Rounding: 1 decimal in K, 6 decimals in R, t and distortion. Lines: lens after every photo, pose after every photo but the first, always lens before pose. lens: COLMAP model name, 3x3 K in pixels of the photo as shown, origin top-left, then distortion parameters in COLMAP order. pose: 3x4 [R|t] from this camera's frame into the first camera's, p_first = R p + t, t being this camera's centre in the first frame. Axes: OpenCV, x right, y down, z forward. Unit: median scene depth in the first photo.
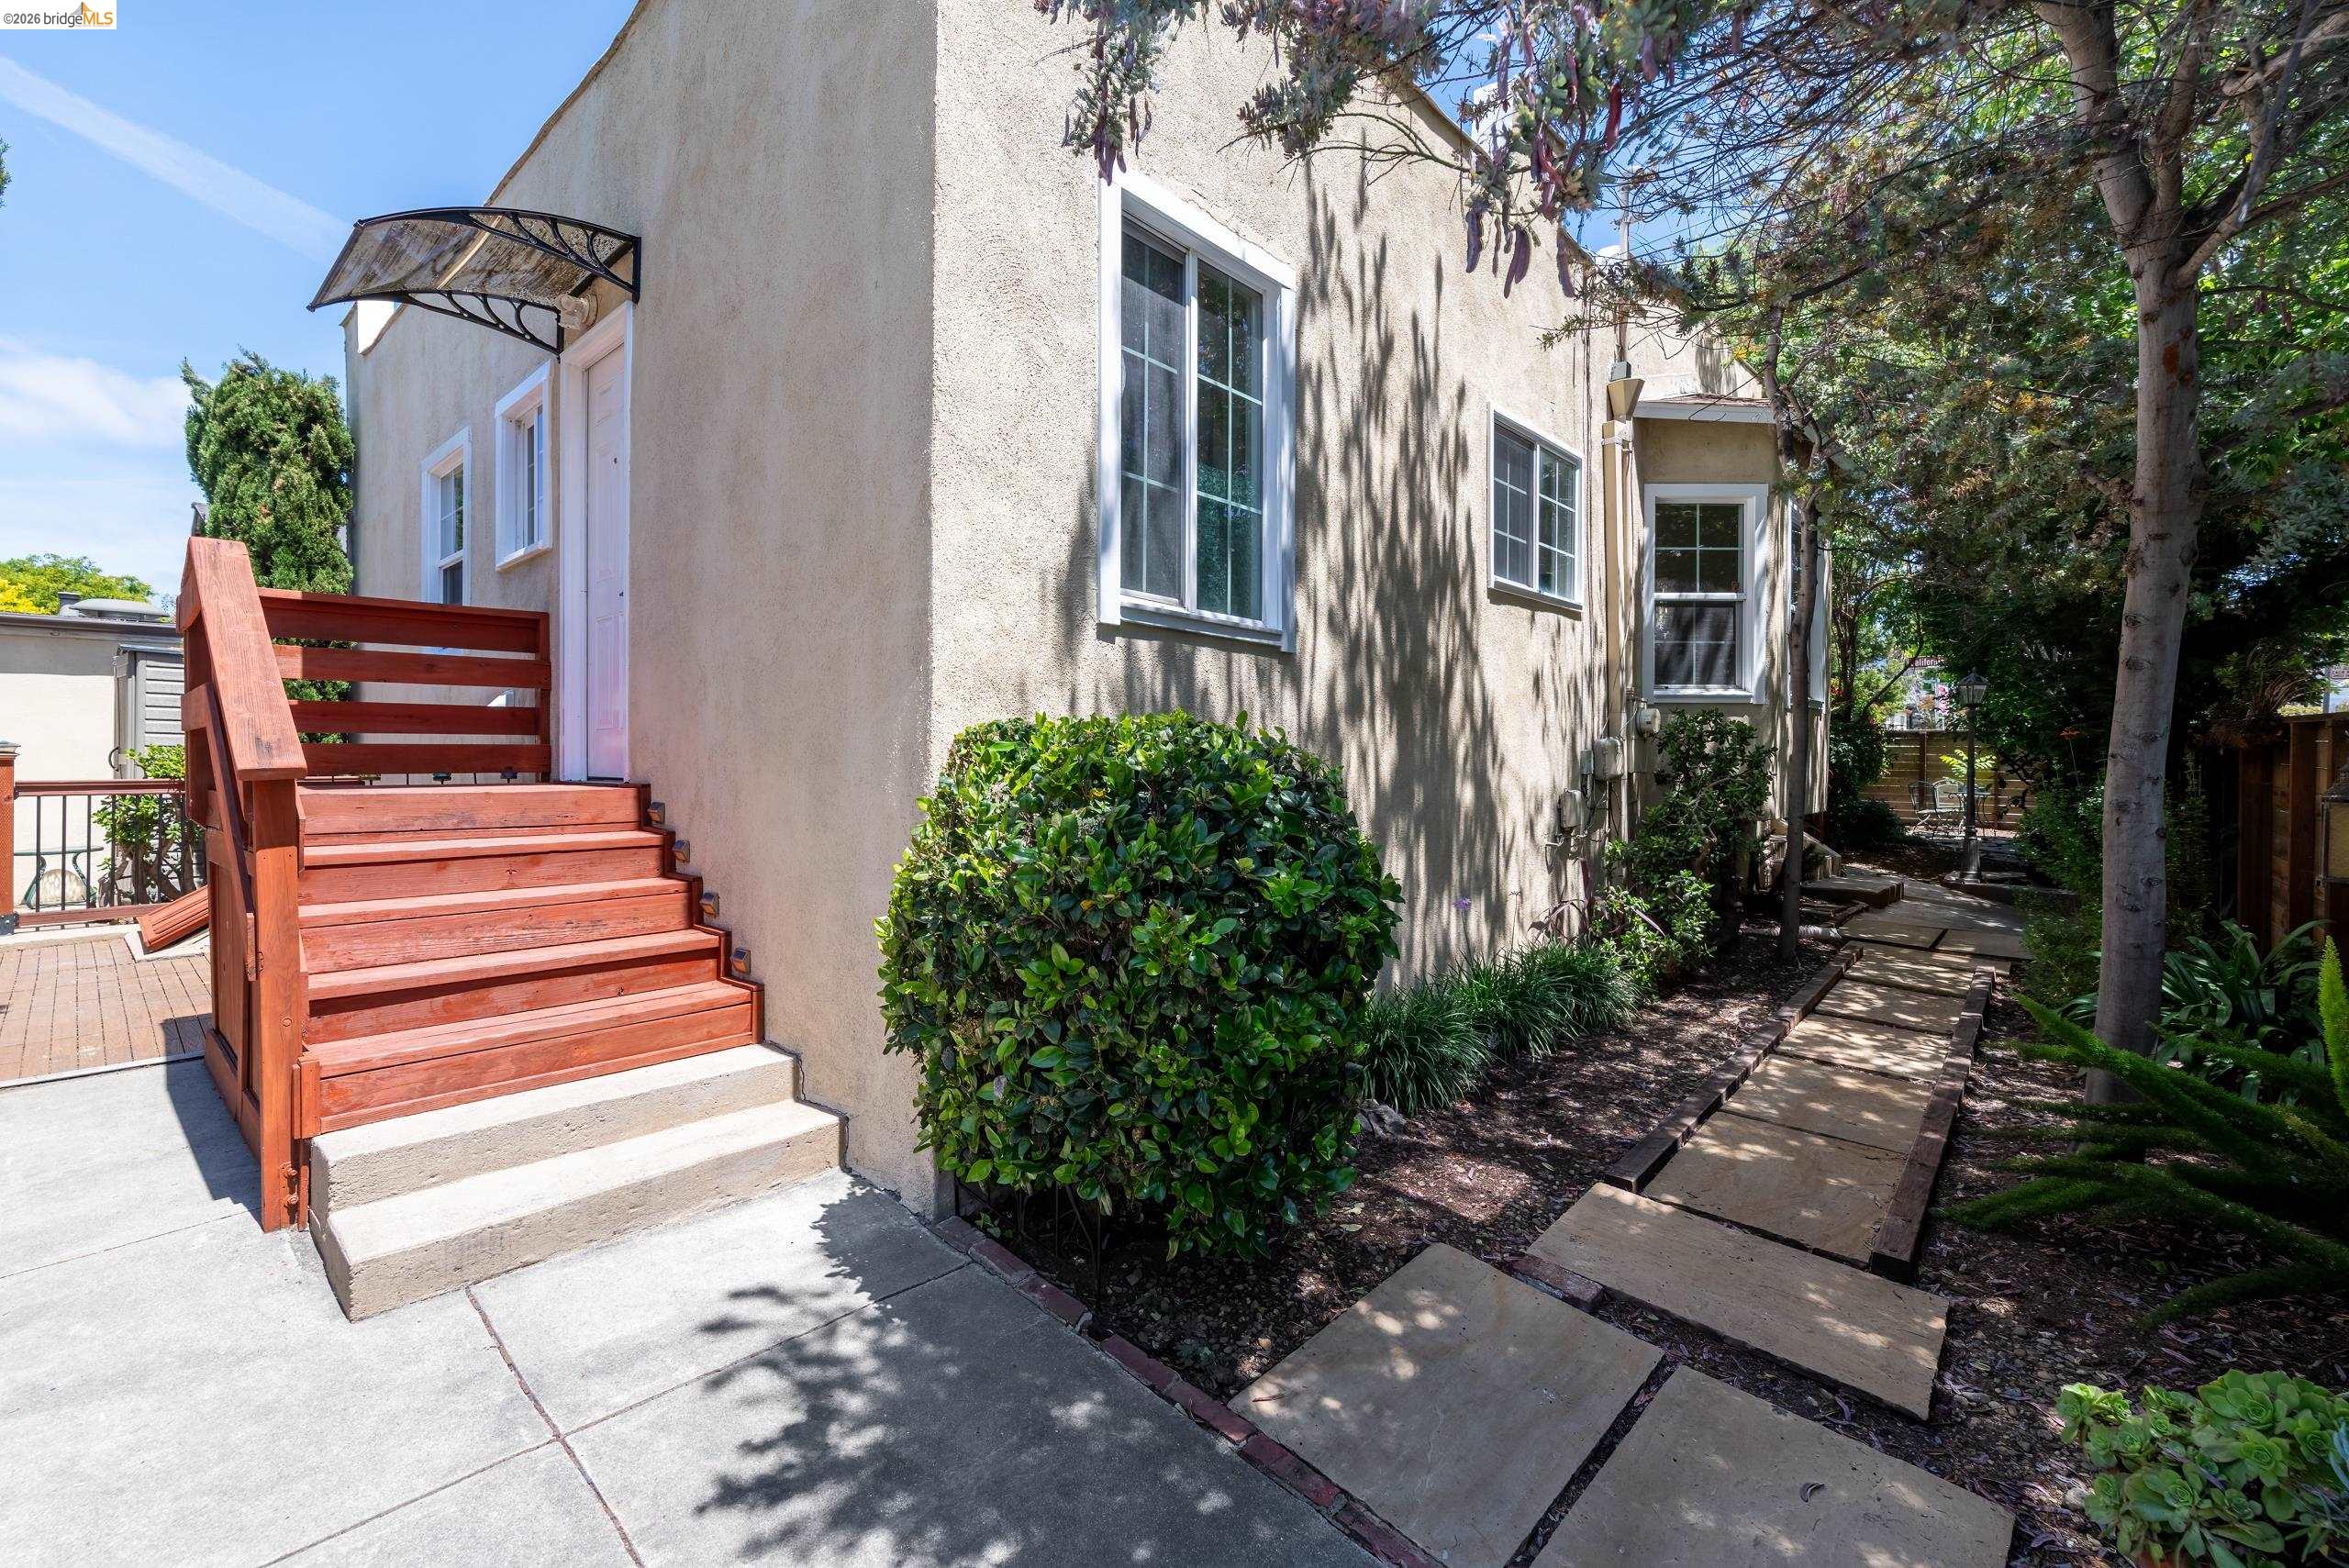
lens RADIAL K [[1033.6, 0, 1165.7], [0, 1033.6, 772.1], [0, 0, 1]] dist [0.000951, 0.000096]
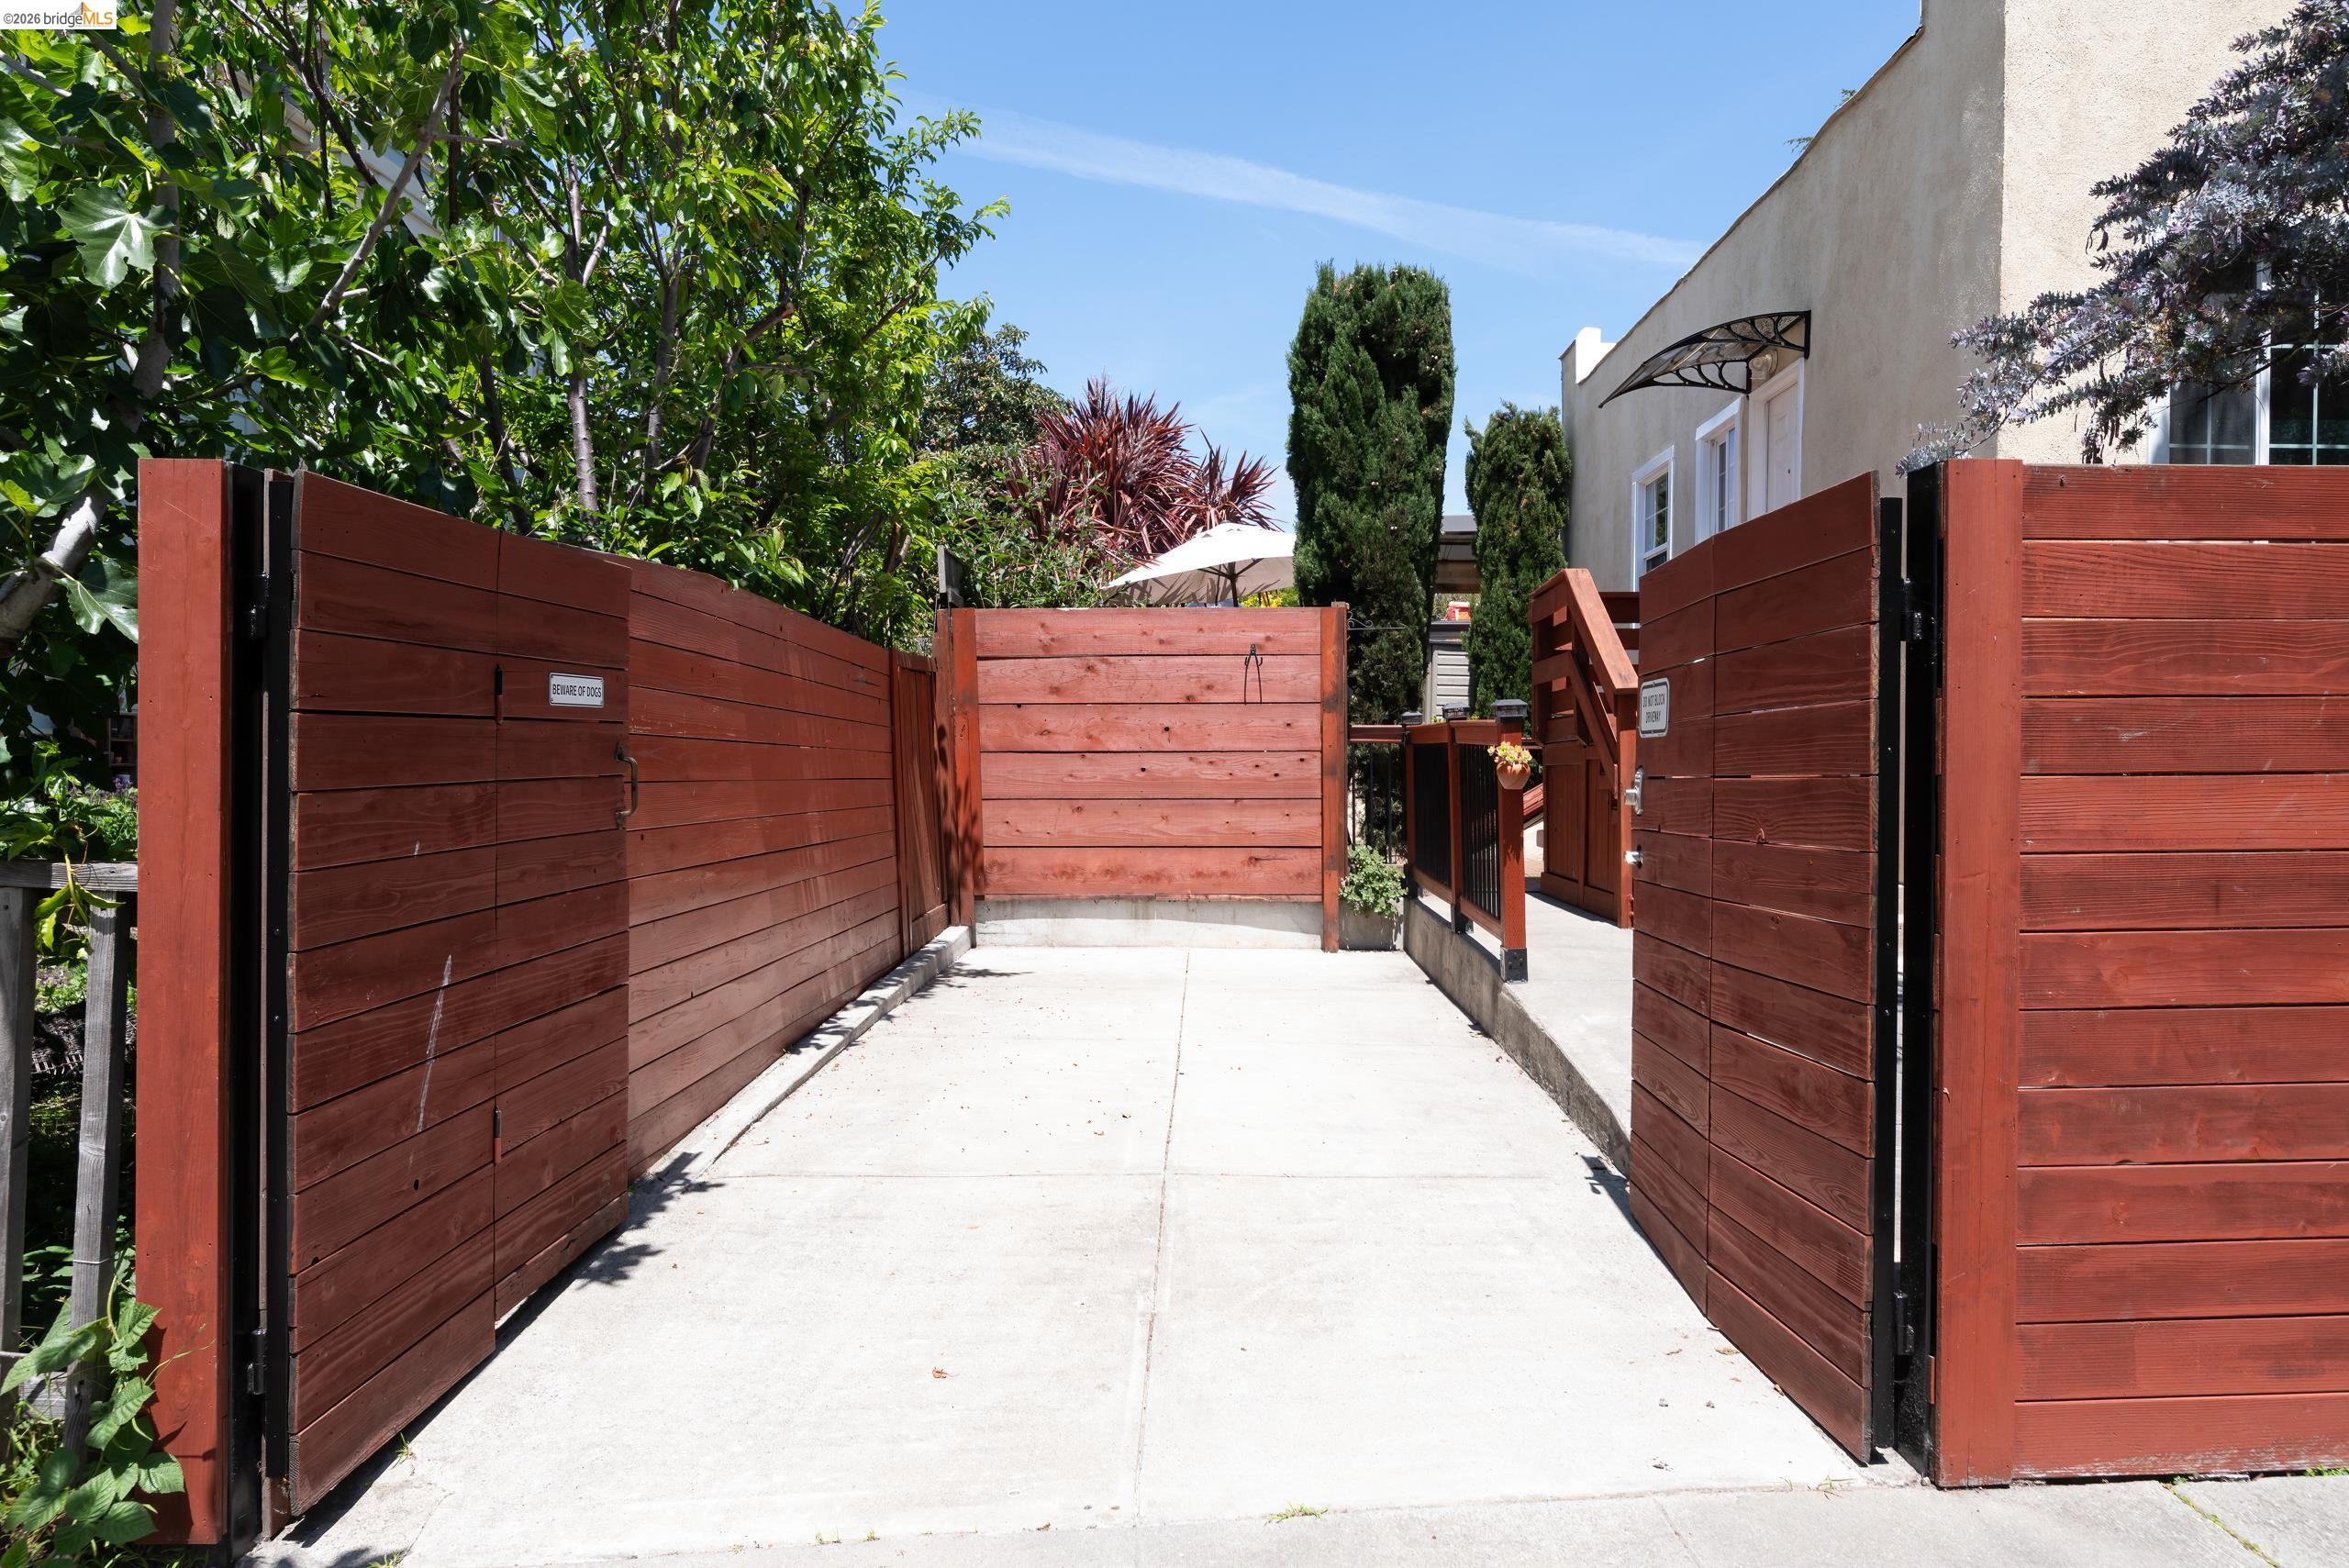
lens RADIAL K [[1540.3, 0, 1170.1], [0, 1540.3, 780.0], [0, 0, 1]] dist [0.009113, 0.002277]
pose [[0.658396, 0.005899, -0.752649, 0.305434], [-0.010378, 0.999945, -0.001241, 0.072106], [0.752600, 0.008627, 0.658421, -0.627808]]
